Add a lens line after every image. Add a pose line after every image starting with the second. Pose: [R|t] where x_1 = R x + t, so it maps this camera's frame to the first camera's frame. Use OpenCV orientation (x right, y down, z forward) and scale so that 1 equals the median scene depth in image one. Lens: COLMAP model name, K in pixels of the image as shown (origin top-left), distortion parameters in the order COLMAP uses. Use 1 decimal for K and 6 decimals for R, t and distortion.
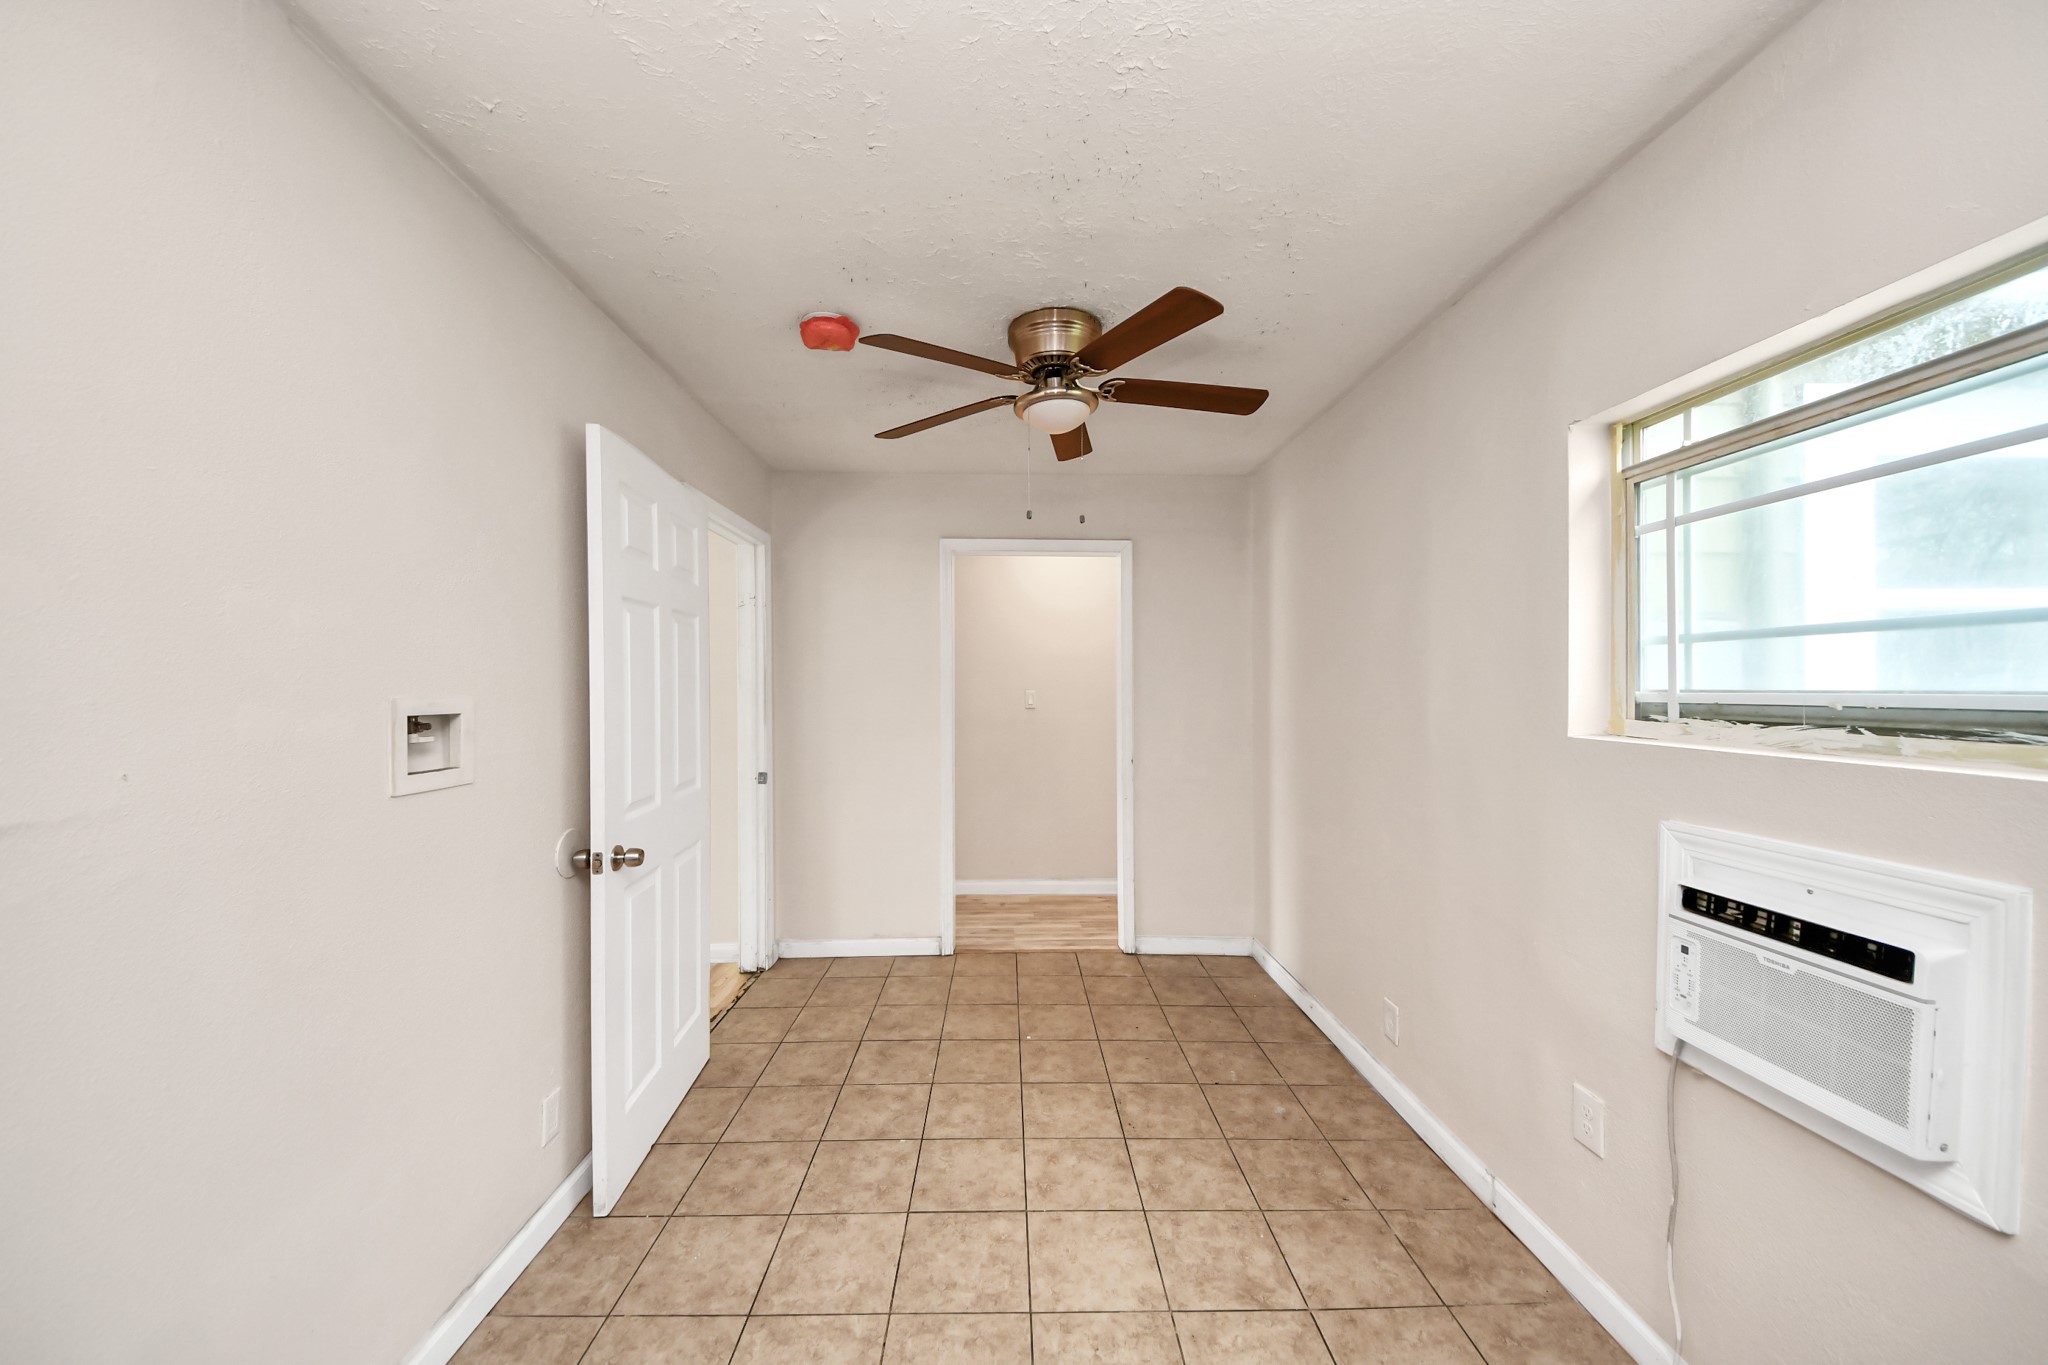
lens RADIAL K [[760.0, 0, 1014.0], [0, 760.0, 680.7], [0, 0, 1]] dist [0.045586, -0.027186]
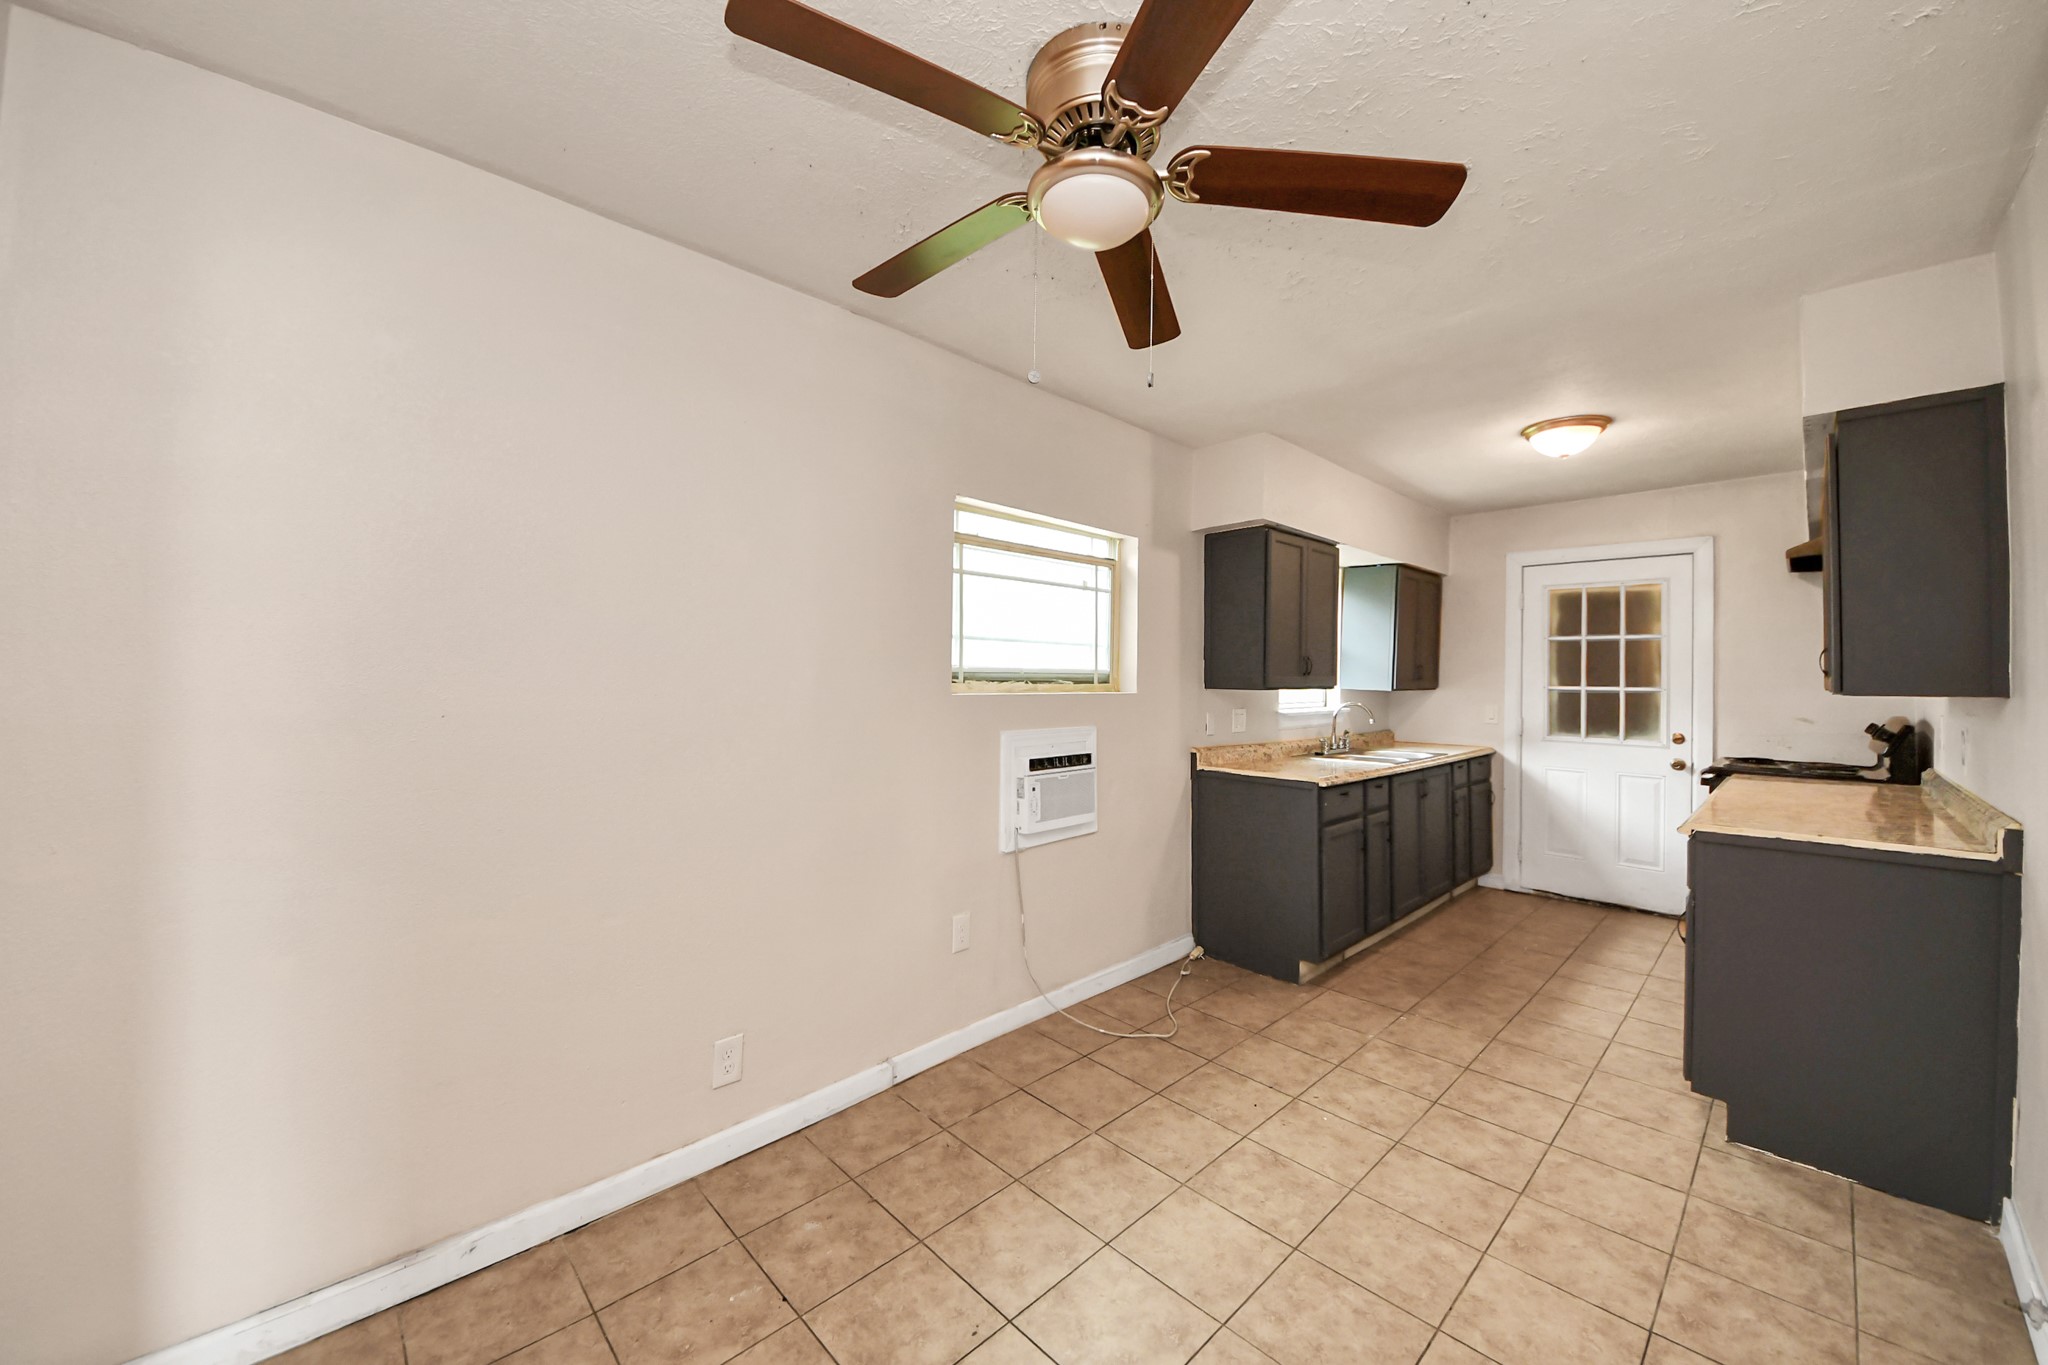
lens RADIAL K [[750.4, 0, 1024.2], [0, 750.4, 672.1], [0, 0, 1]] dist [0.046285, -0.029237]
pose [[-0.686220, -0.004732, 0.727379, -0.340046], [-0.013544, 0.999889, -0.006272, 0.024630], [-0.727268, -0.014156, -0.686207, 1.409910]]
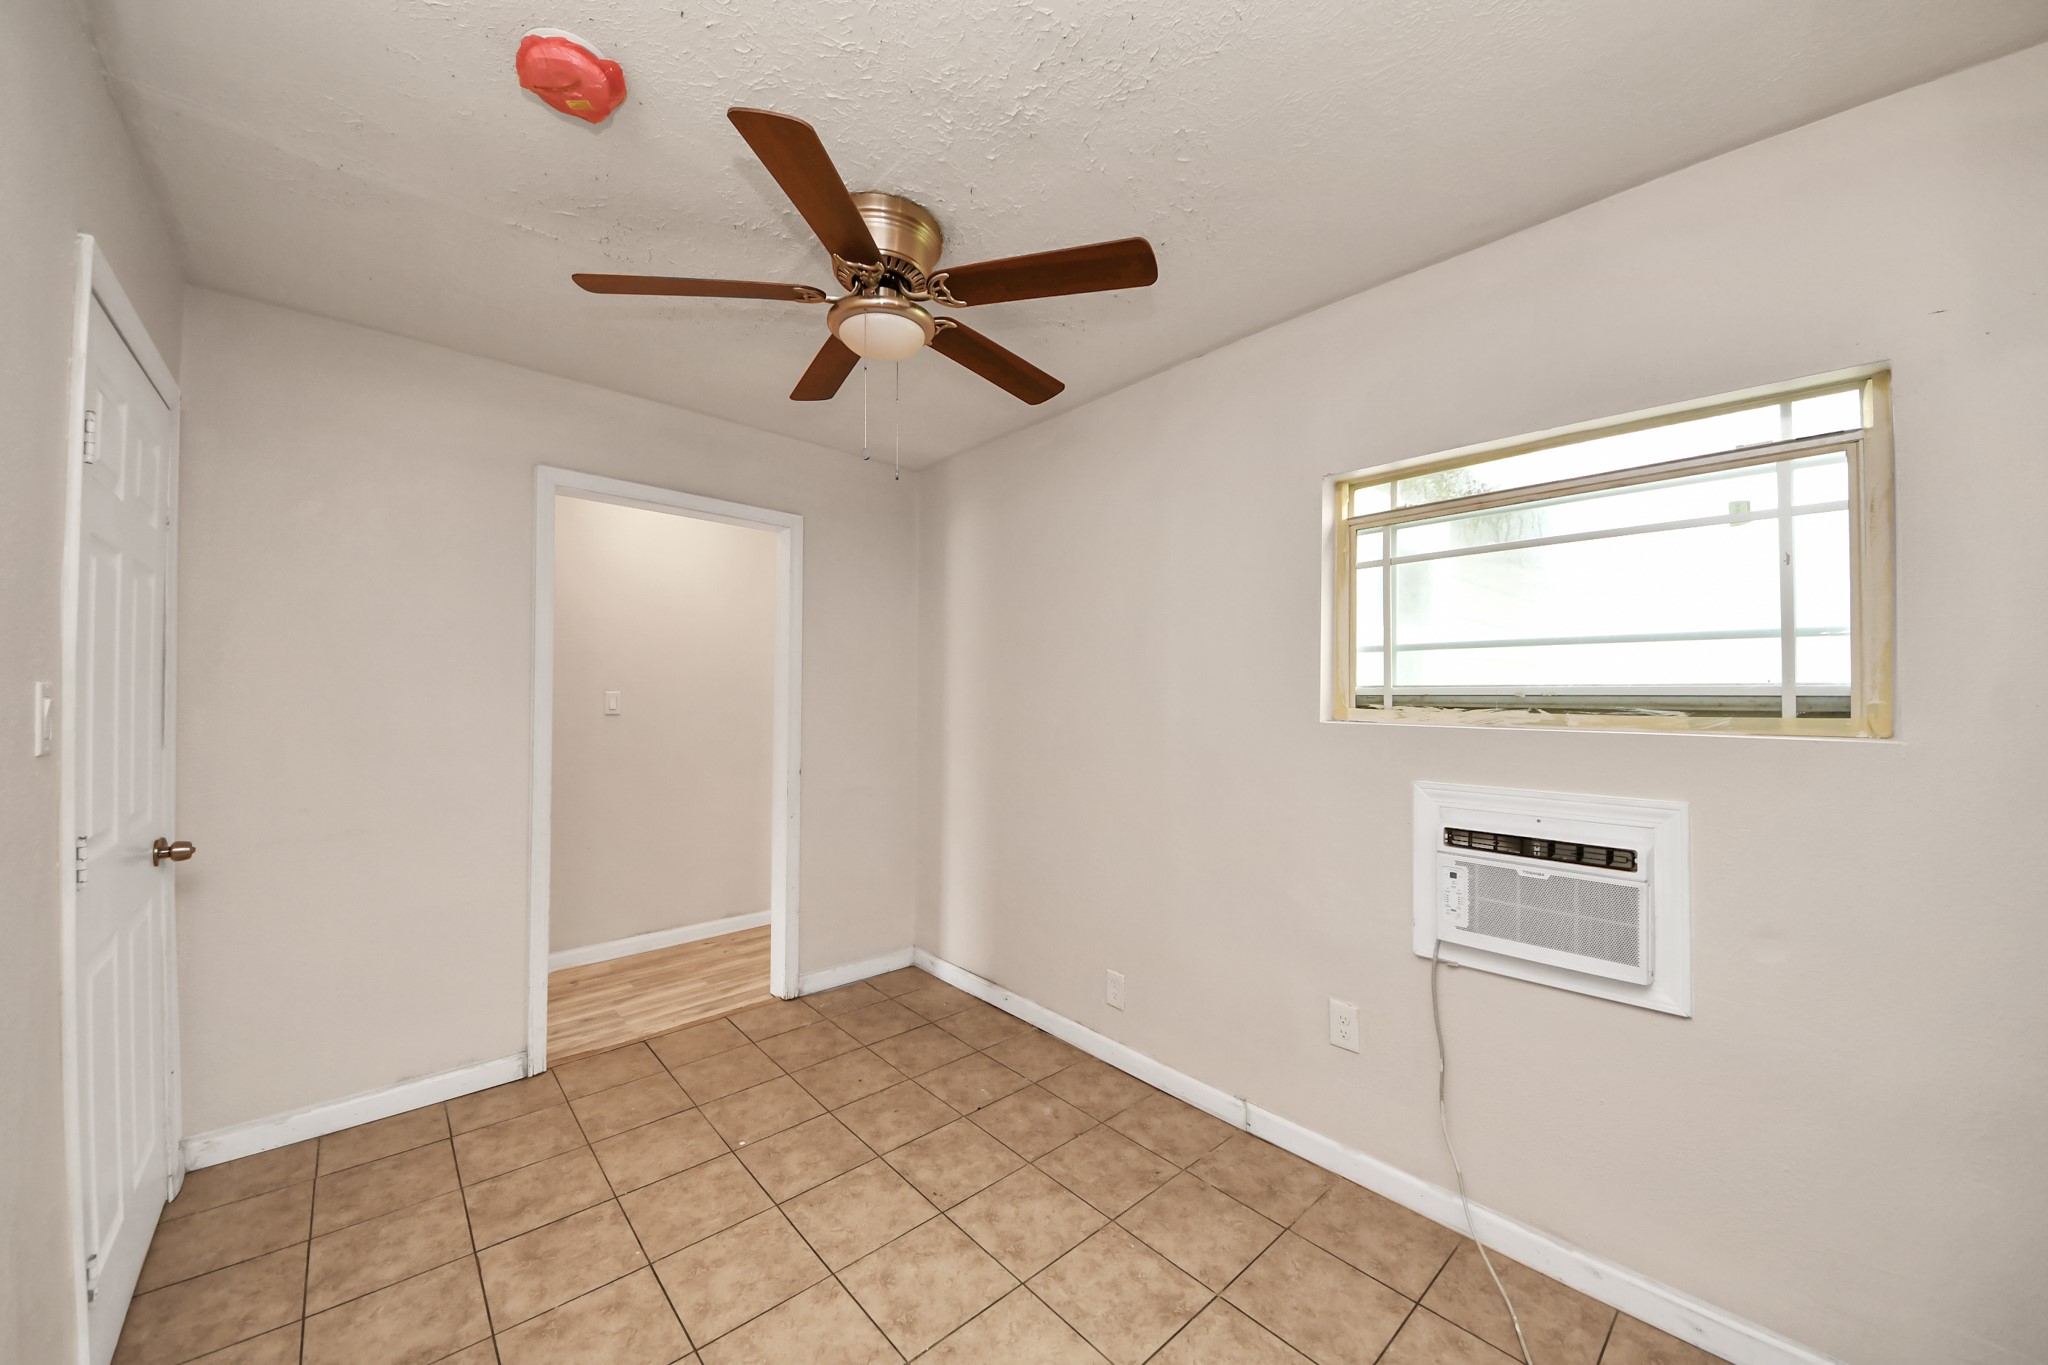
lens RADIAL K [[750.4, 0, 1024.2], [0, 750.4, 672.1], [0, 0, 1]] dist [0.046285, -0.029237]
pose [[0.754633, 0.009005, 0.656085, -0.338000], [0.002776, 0.999853, -0.016916, 0.006257], [-0.656141, 0.014587, 0.754497, 0.279997]]
